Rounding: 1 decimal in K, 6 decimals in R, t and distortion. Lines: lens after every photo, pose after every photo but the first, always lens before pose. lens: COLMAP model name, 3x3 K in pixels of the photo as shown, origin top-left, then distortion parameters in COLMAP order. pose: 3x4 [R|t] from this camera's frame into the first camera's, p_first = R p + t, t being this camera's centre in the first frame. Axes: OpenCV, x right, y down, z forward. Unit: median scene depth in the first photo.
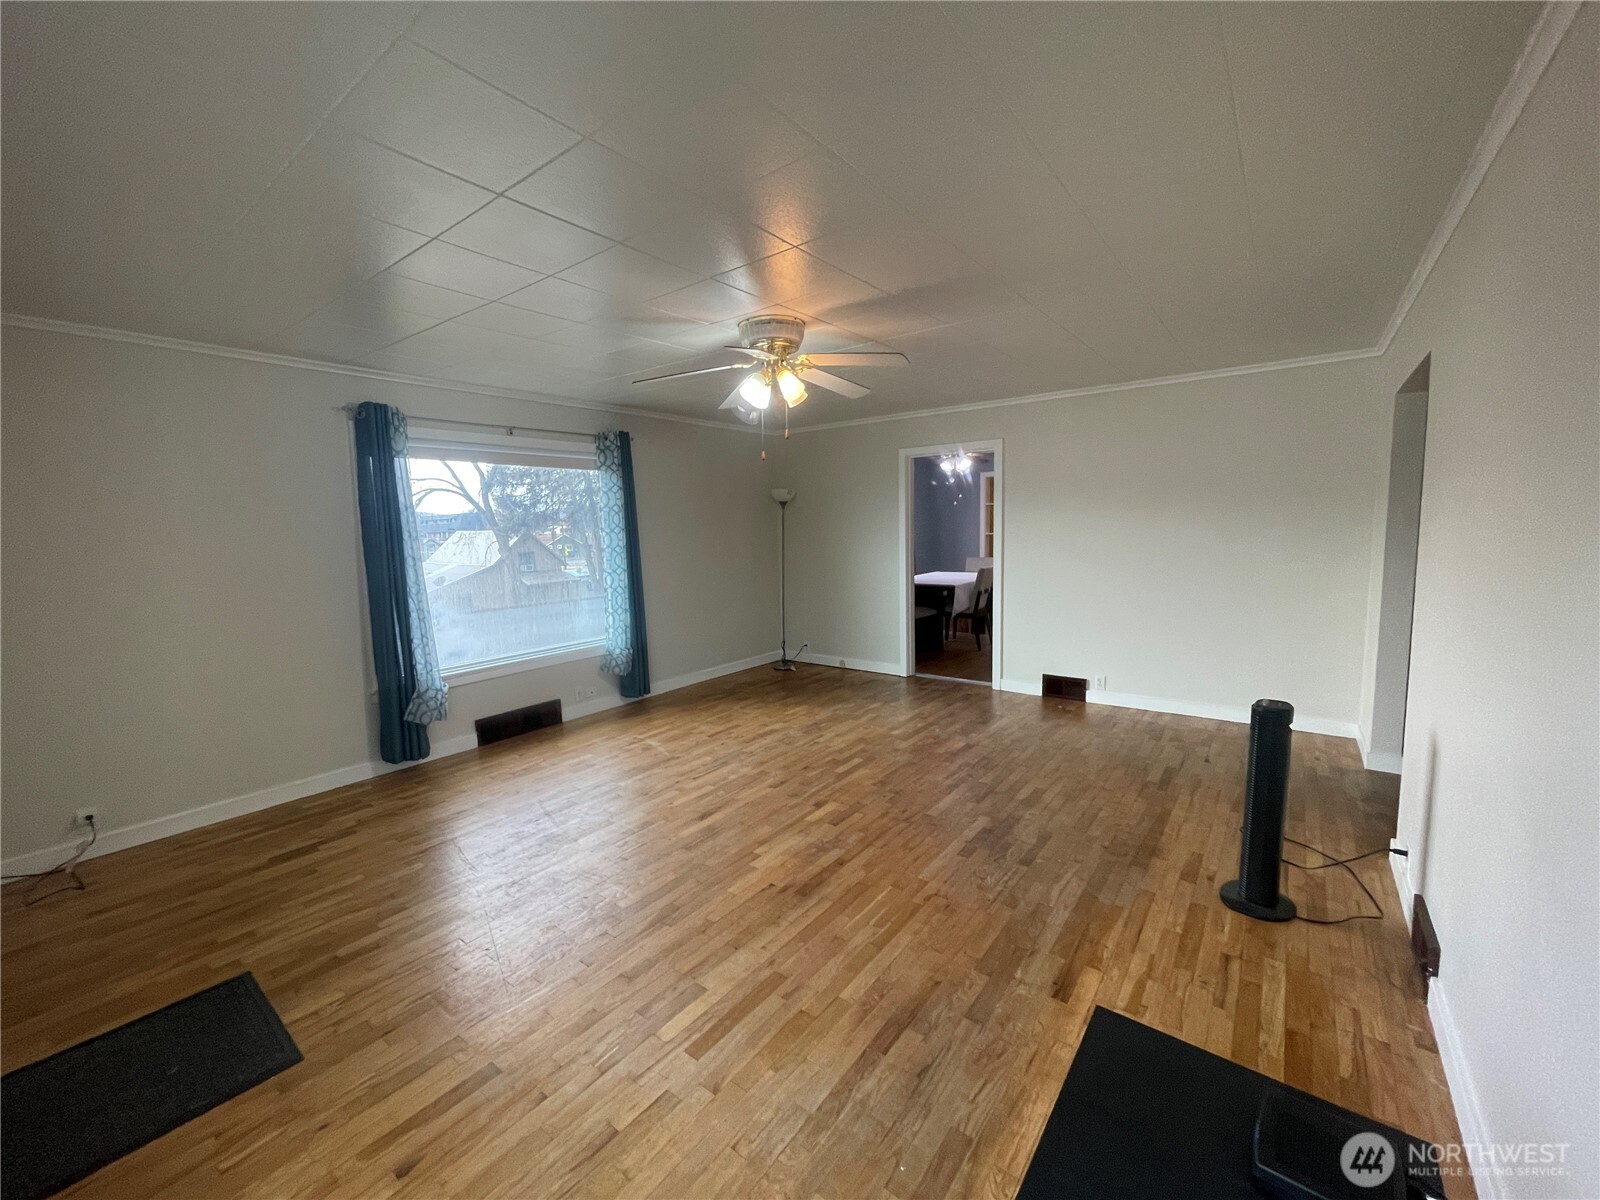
lens RADIAL K [[645.1, 0, 796.2], [0, 645.1, 596.8], [0, 0, 1]] dist [0.001167, -0.001651]
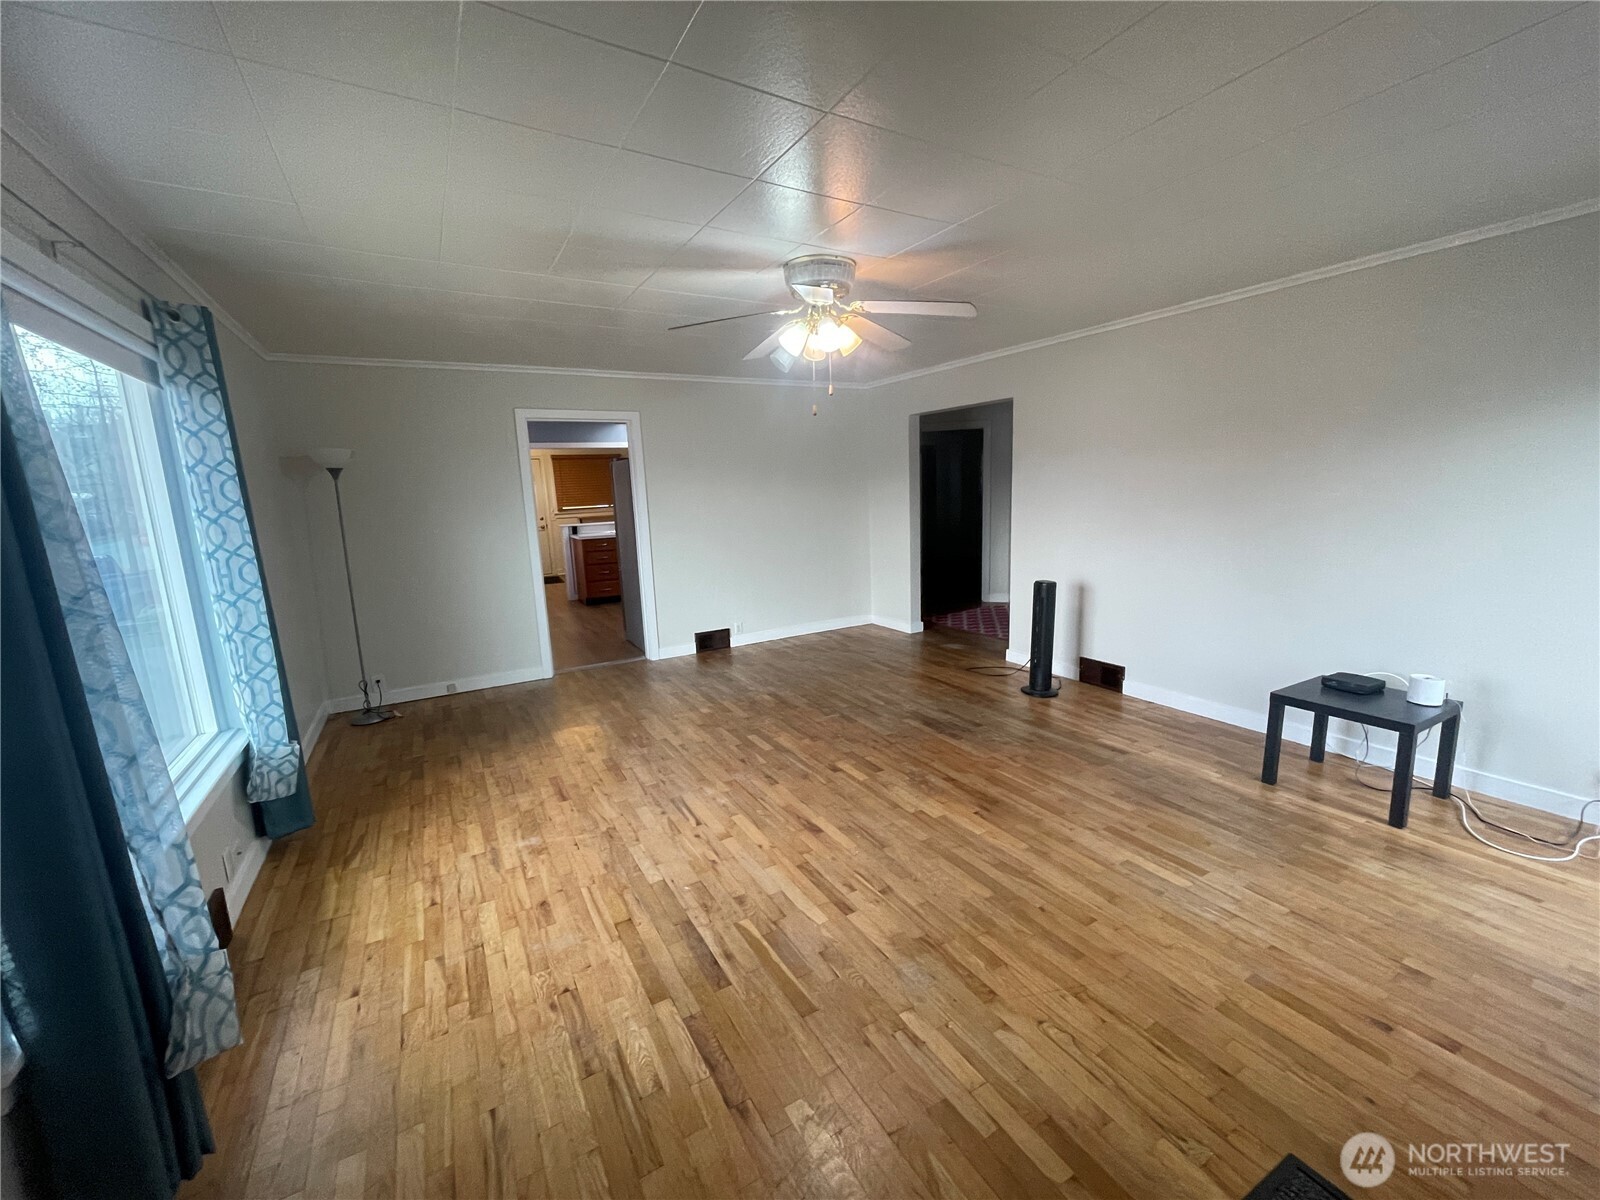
lens RADIAL K [[645.1, 0, 794.6], [0, 645.1, 595.4], [0, 0, 1]] dist [0.001167, -0.001651]
pose [[0.387032, -0.146917, 0.910287, -0.756393], [0.129986, 0.986059, 0.103879, -0.050093], [-0.912858, 0.078120, 0.400733, 0.557497]]
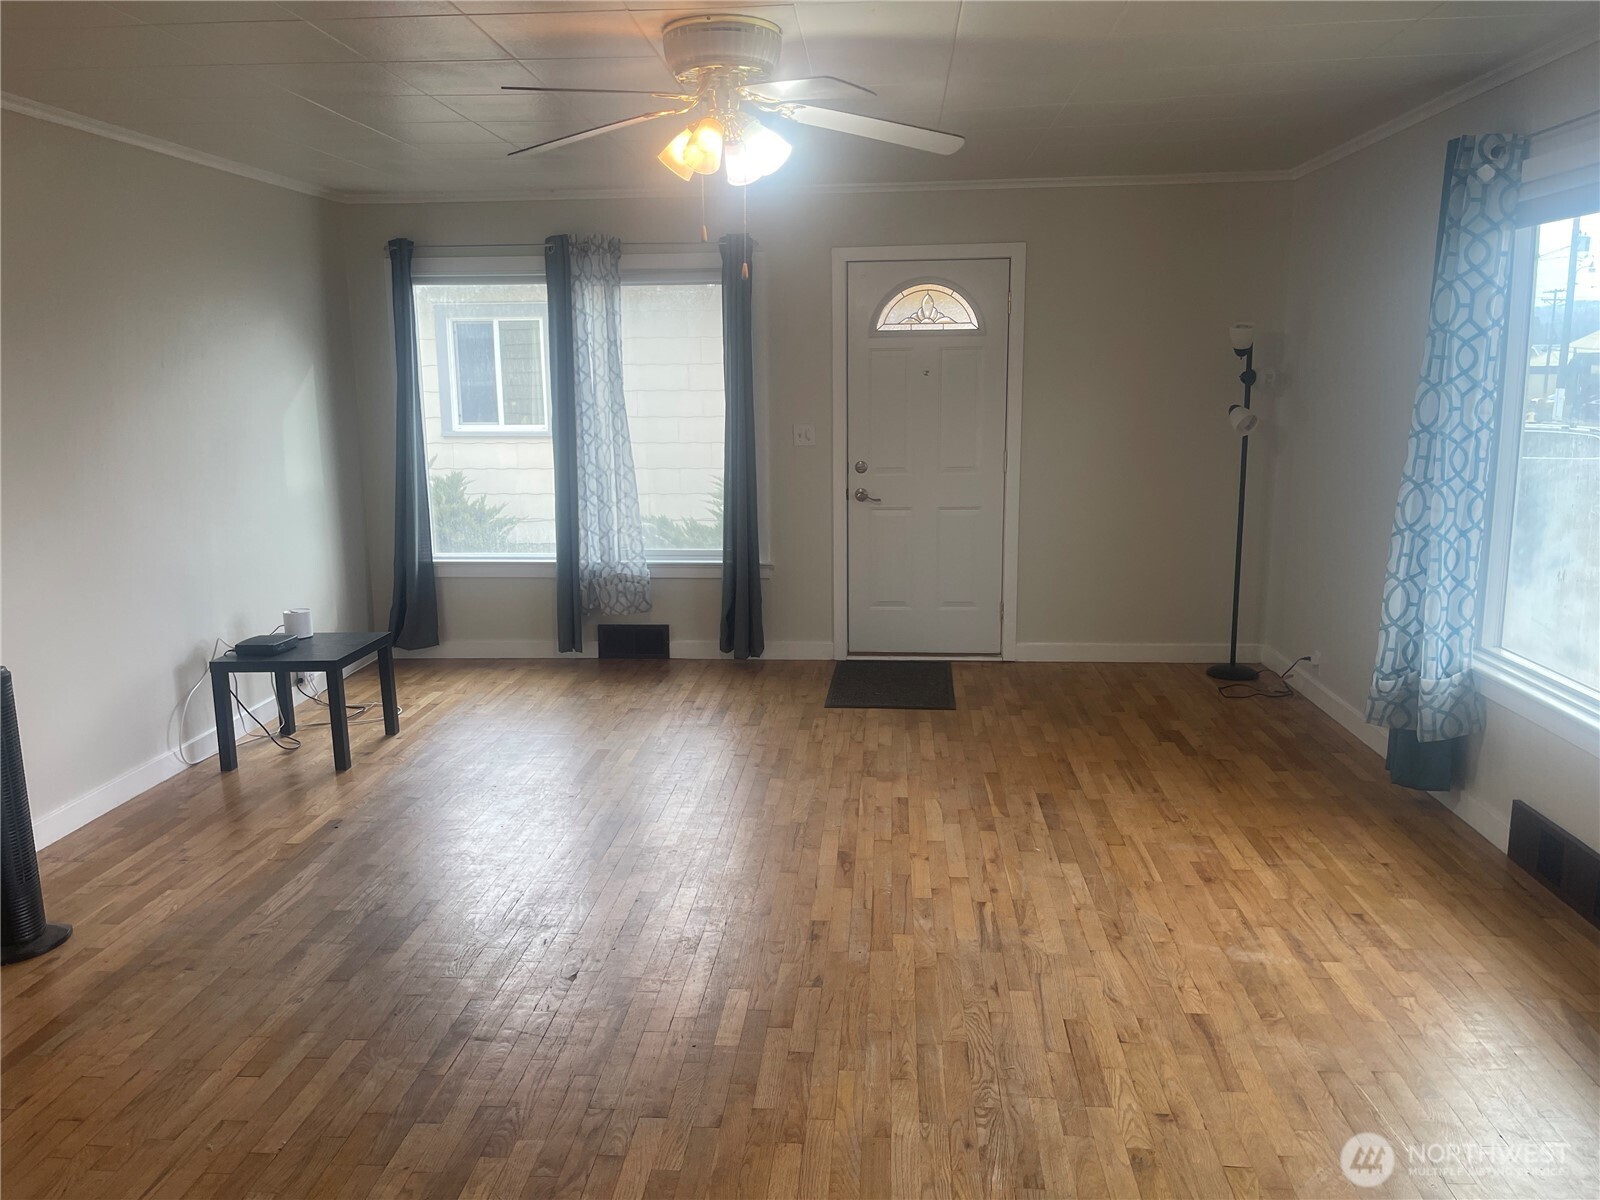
lens RADIAL K [[1202.3, 0, 800.4], [0, 1202.3, 592.7], [0, 0, 1]] dist [0.070589, -0.088592]
pose [[-0.837079, 0.134892, -0.530191, 0.412937], [-0.025725, 0.958348, 0.284441, -0.205778], [0.546476, 0.251739, -0.798744, 1.577537]]
